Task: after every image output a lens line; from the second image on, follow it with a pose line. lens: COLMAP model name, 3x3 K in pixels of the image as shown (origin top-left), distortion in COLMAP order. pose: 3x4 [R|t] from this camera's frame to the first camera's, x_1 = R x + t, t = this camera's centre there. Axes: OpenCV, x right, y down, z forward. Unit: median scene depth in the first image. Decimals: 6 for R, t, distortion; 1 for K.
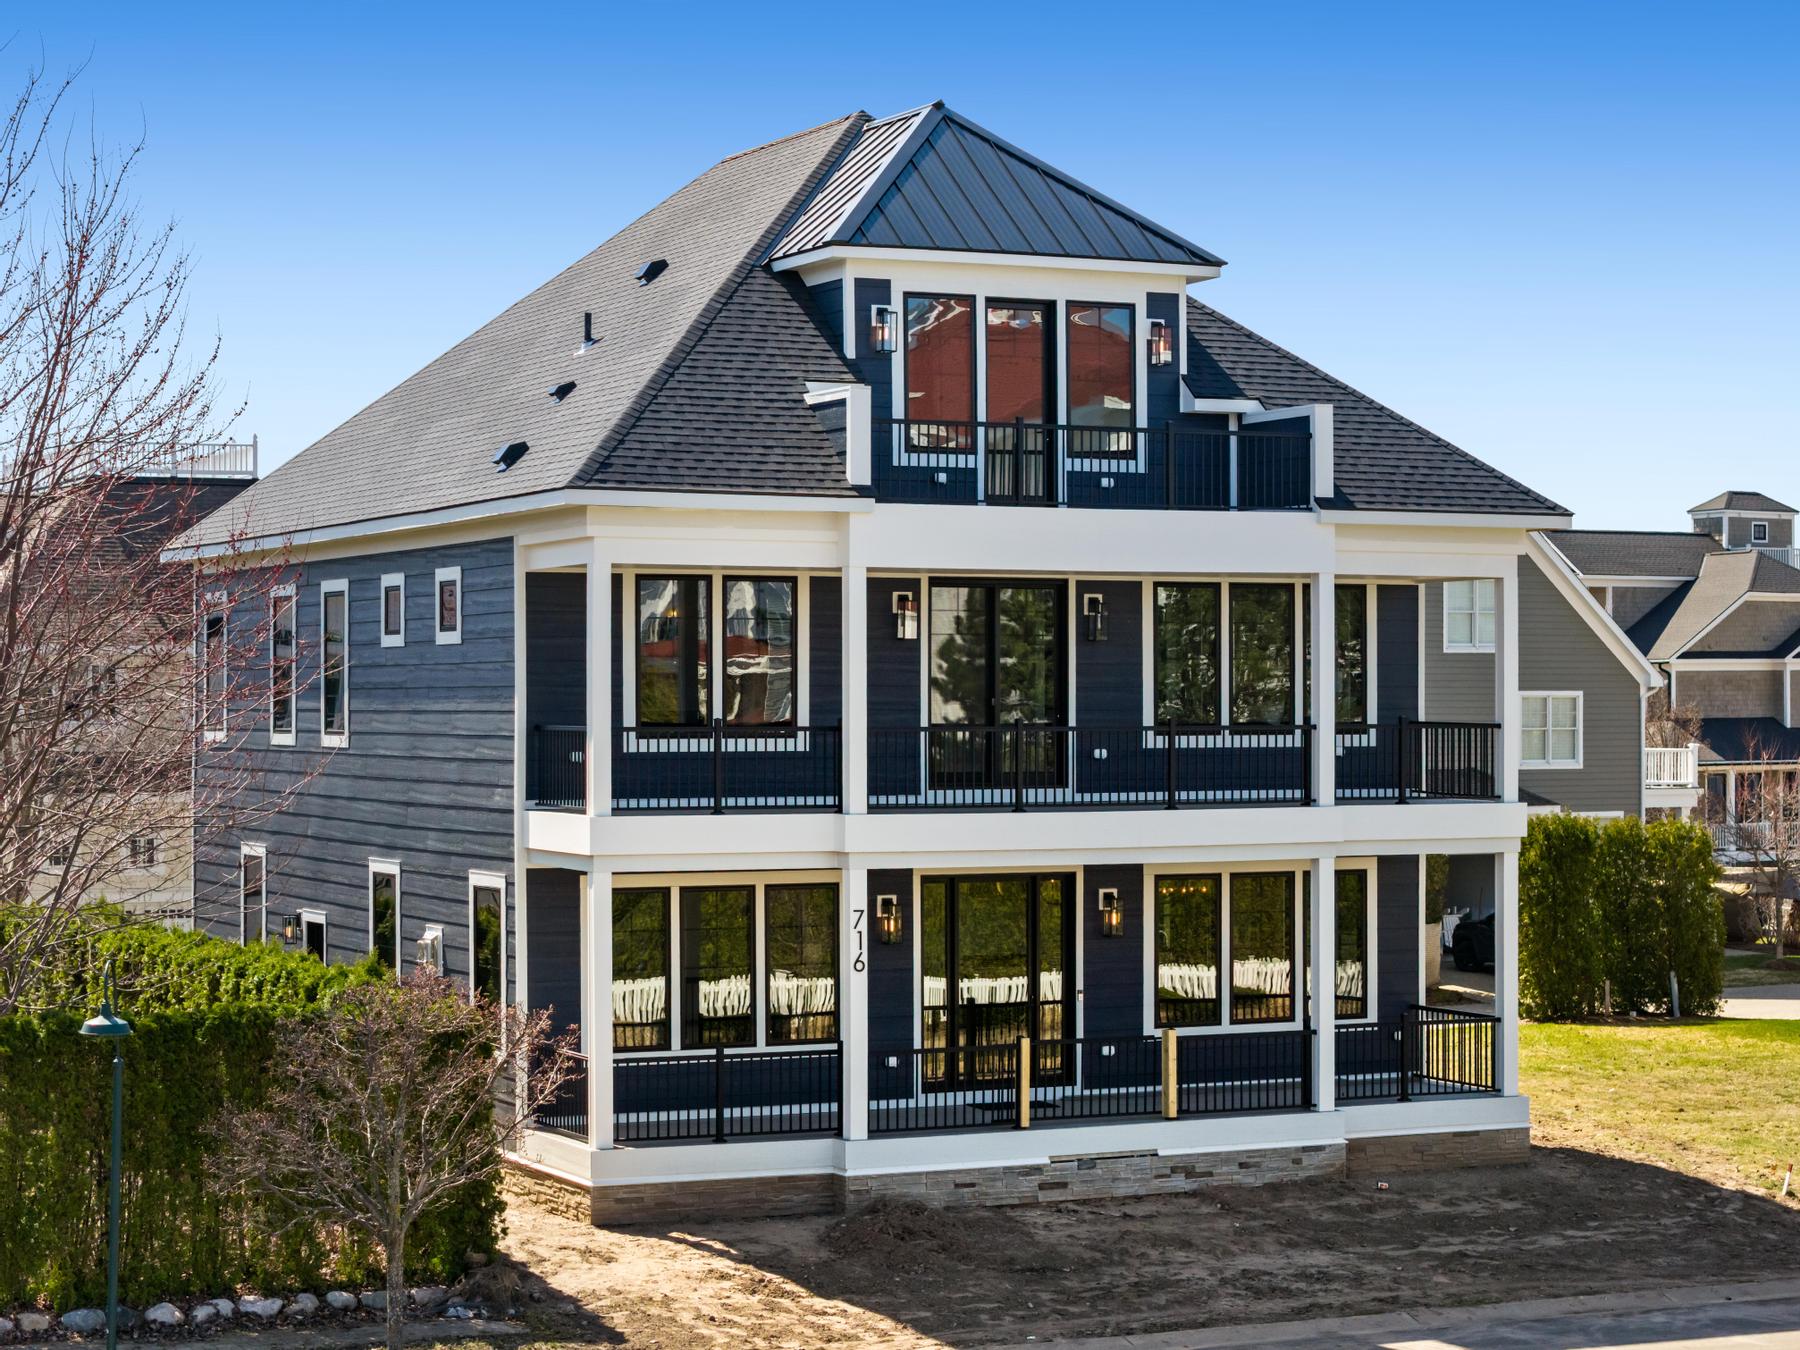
lens RADIAL K [[3768.3, 0, 900.0], [0, 3768.3, 675.0], [0, 0, 1]] dist [-0.332418, 0.046597]
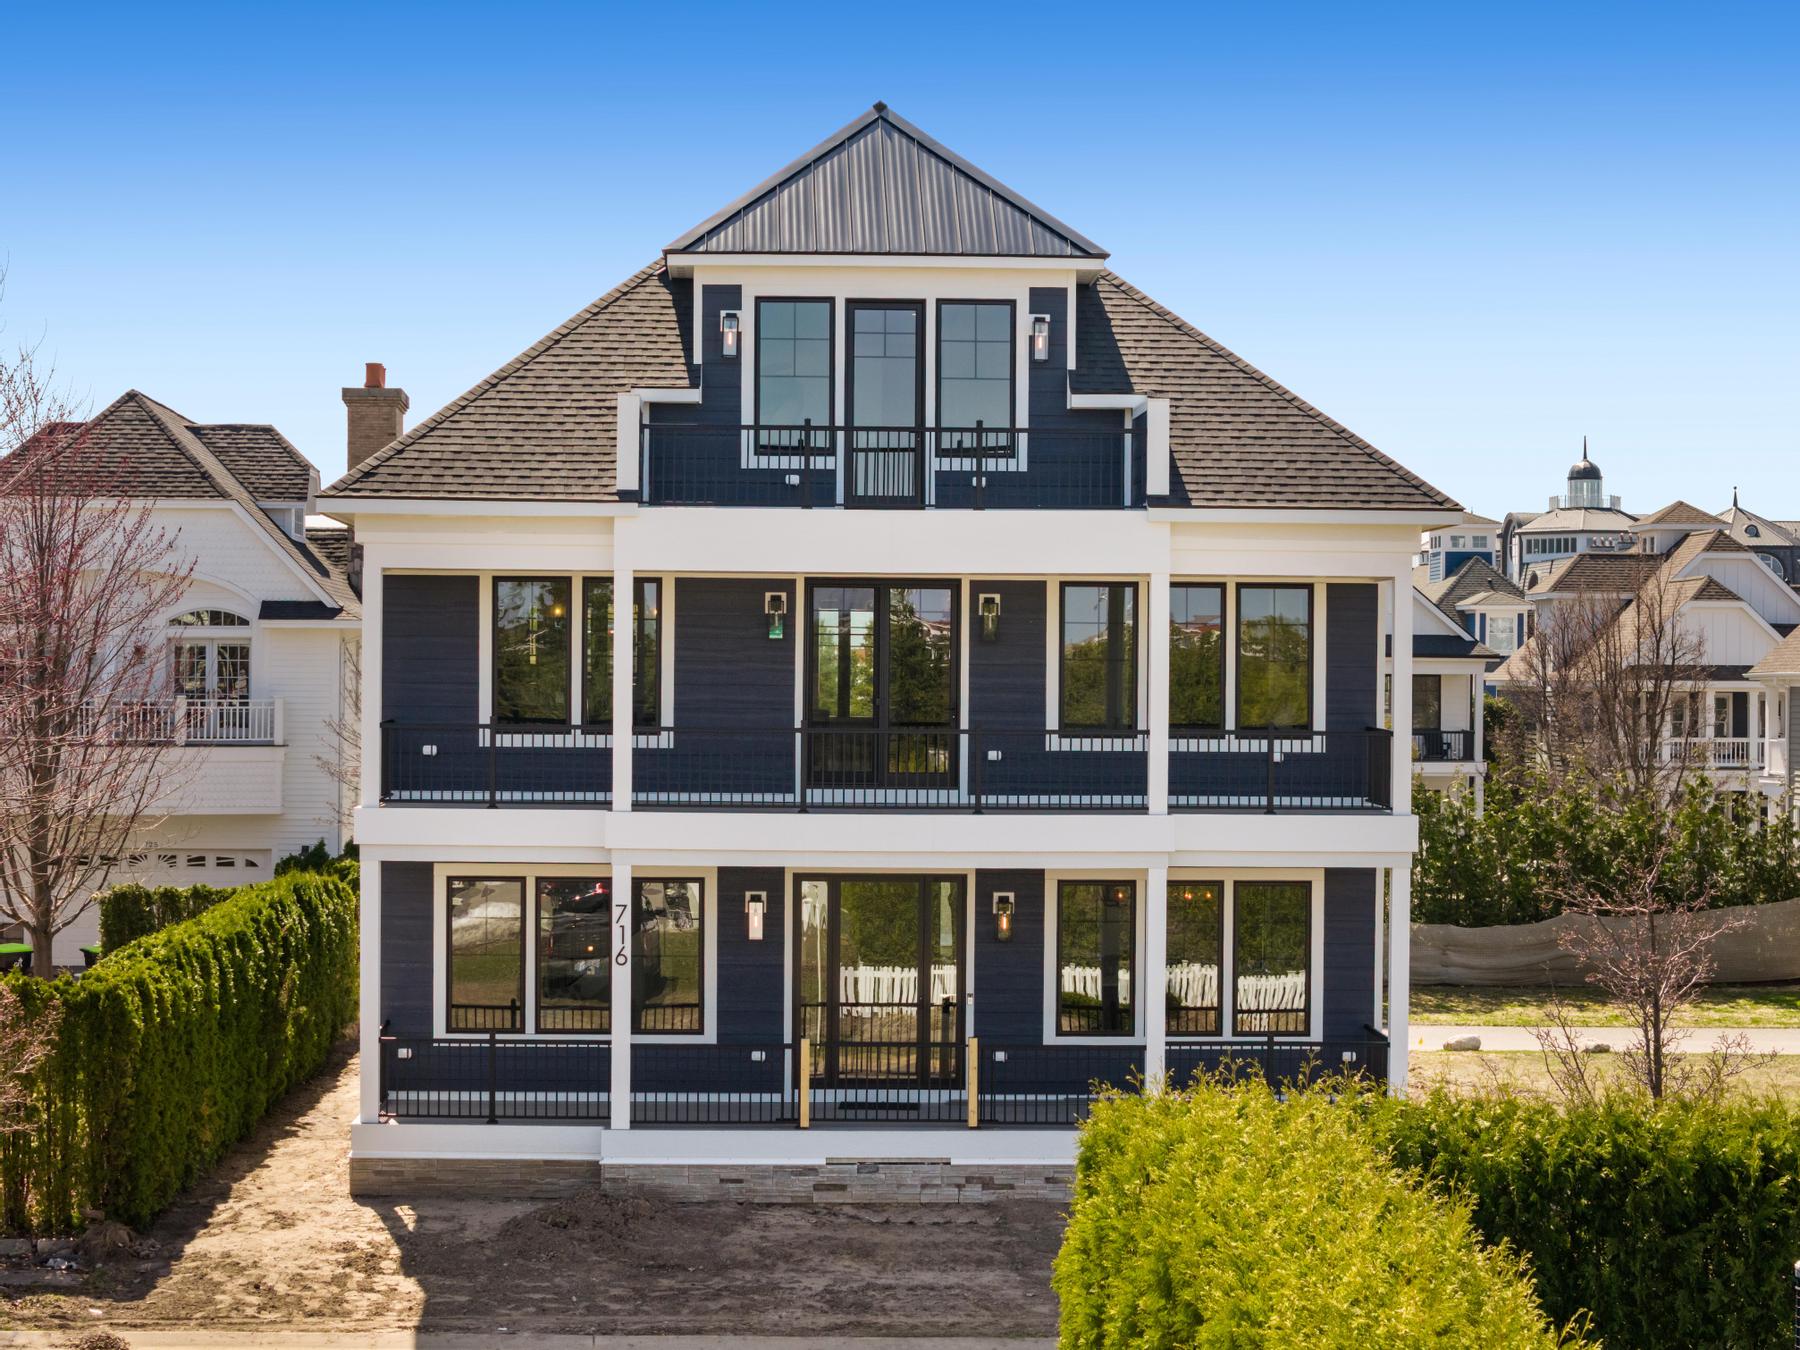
lens RADIAL K [[3622.3, 0, 900.0], [0, 3622.3, 675.0], [0, 0, 1]] dist [-0.291130, -0.139370]
pose [[0.923162, 0.006285, -0.384360, 0.407387], [-0.006398, 0.999979, 0.000984, -0.001174], [0.384358, 0.001551, 0.923183, 0.115673]]
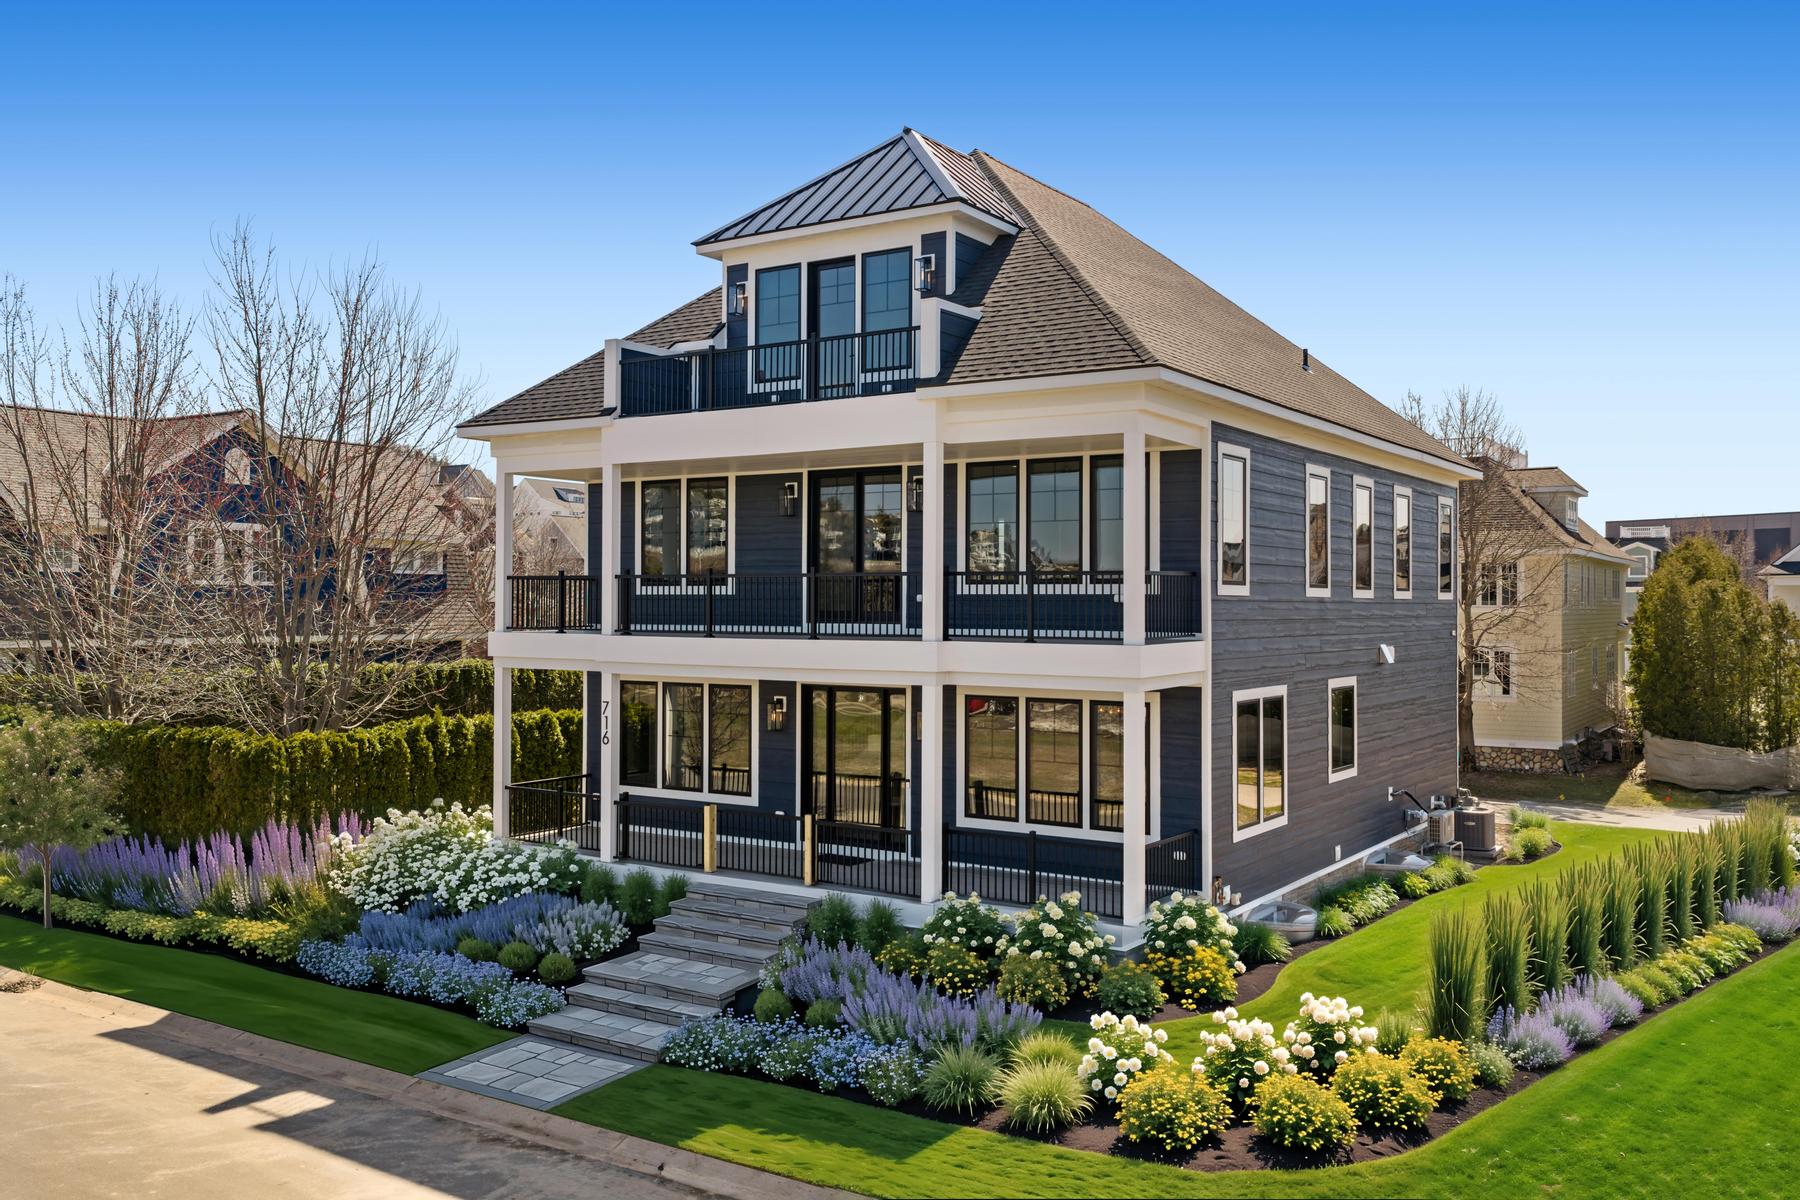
lens RADIAL K [[1498.7, 0, 897.2], [0, 1498.7, 565.1], [0, 0, 1]] dist [0.007870, -0.003961]
pose [[0.533902, -0.016444, -0.845386, 0.499813], [0.003616, 0.999846, -0.017164, 0.018902], [0.845539, 0.006107, 0.533879, 0.736661]]
